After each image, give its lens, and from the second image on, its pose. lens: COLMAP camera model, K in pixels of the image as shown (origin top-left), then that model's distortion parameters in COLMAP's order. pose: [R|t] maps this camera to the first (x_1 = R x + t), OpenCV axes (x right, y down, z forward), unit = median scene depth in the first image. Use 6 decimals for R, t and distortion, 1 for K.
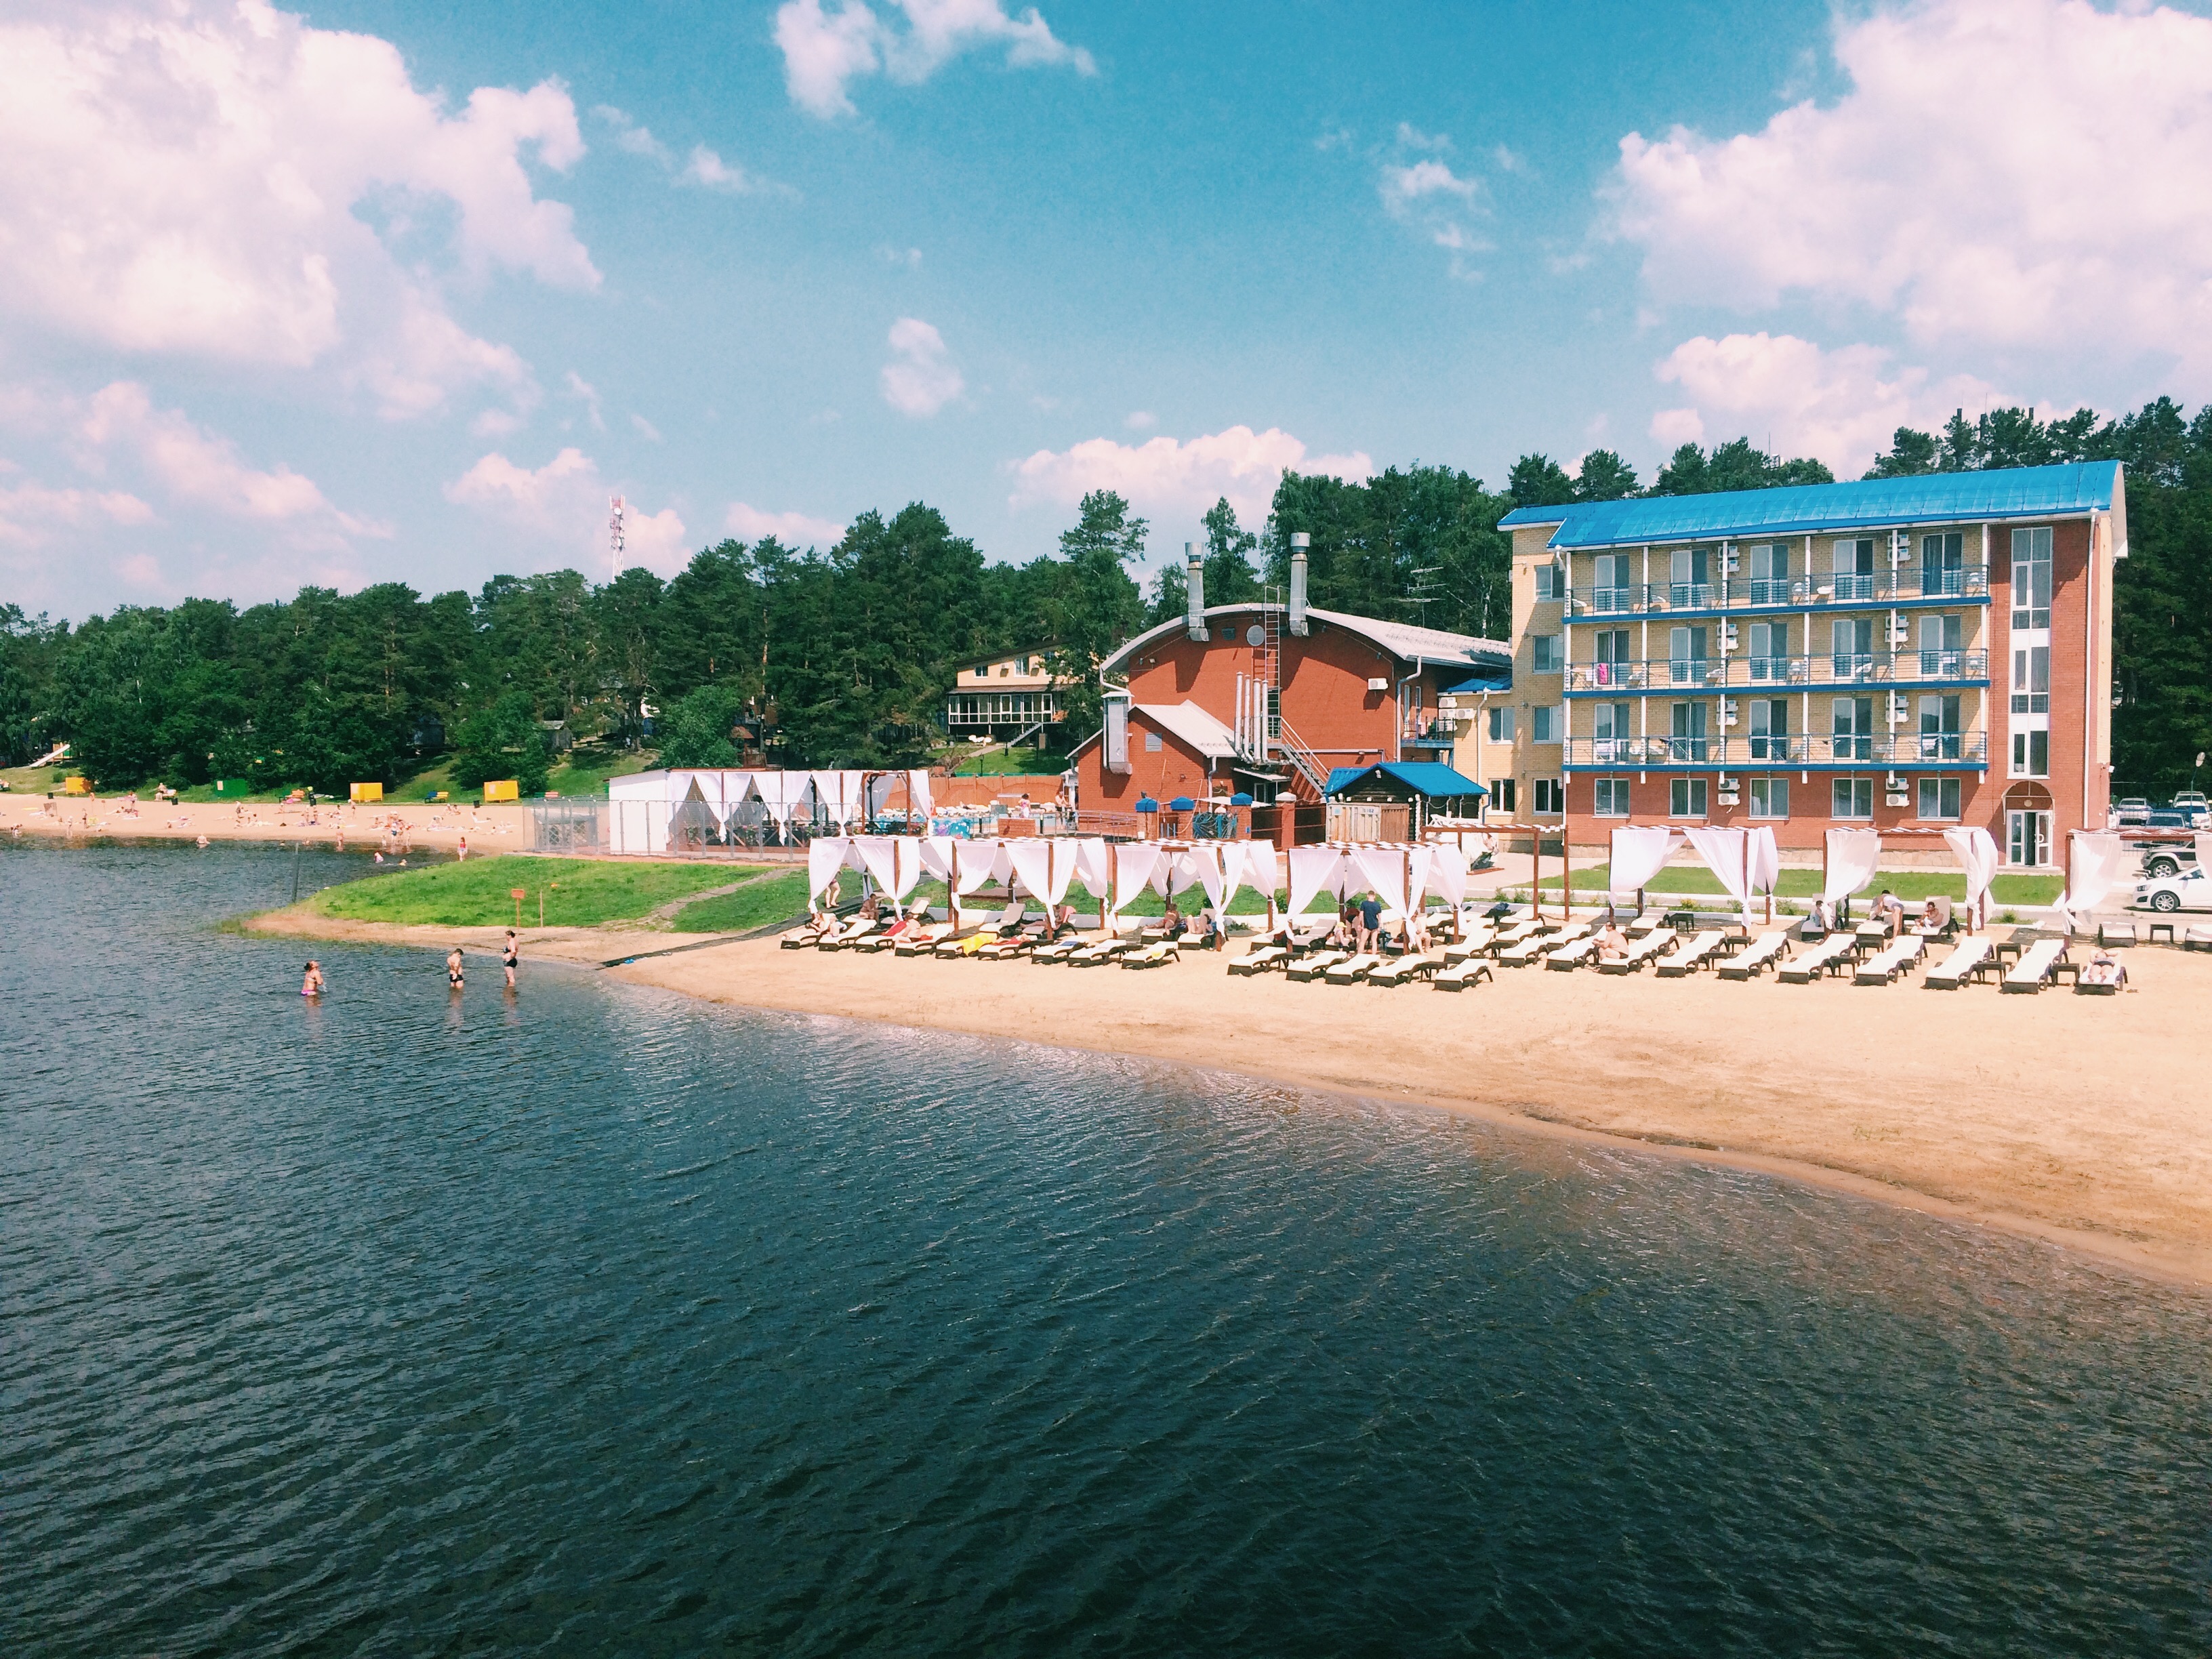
lens RADIAL K [[1867.2, 0, 1102.4], [0, 1867.2, 824.3], [0, 0, 1]] dist [0.012739, 0.001486]
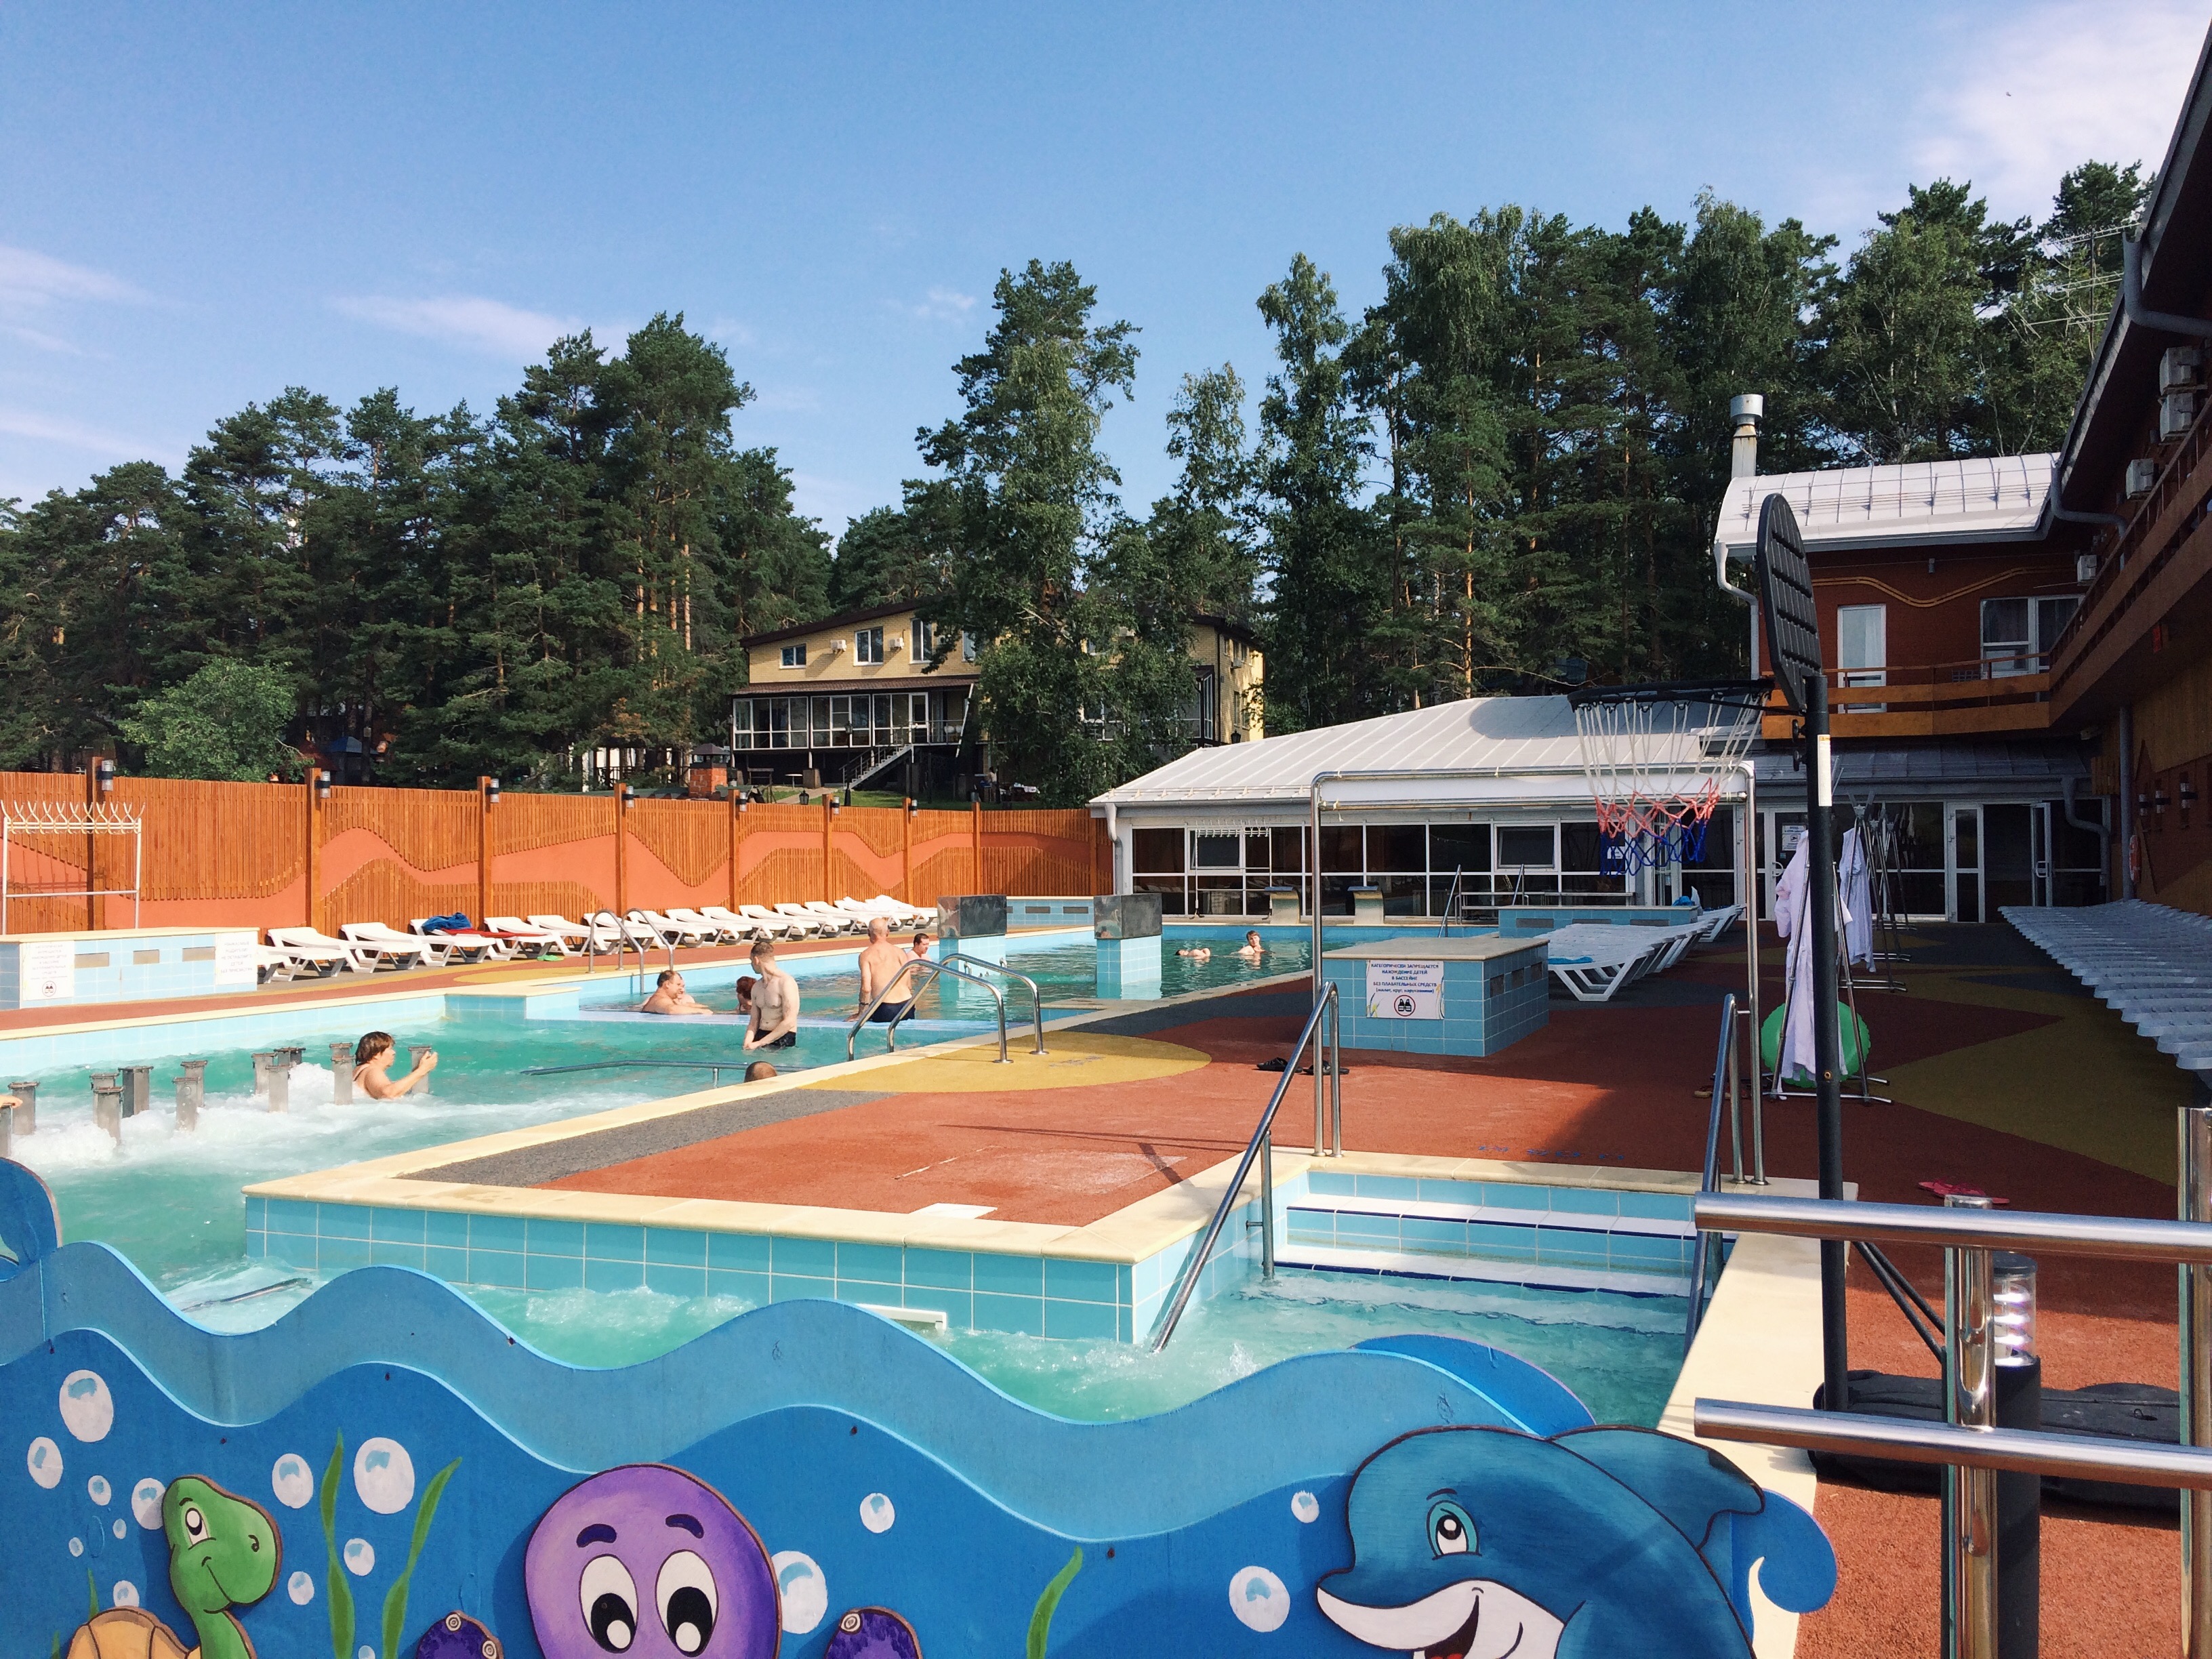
lens RADIAL K [[1867.2, 0, 1113.5], [0, 1867.2, 838.7], [0, 0, 1]] dist [0.012739, 0.001486]
pose [[0.993550, -0.005109, 0.113281, -0.035100], [0.009893, 0.999081, -0.041707, -0.005077], [-0.112963, 0.042559, 0.992687, 0.463538]]
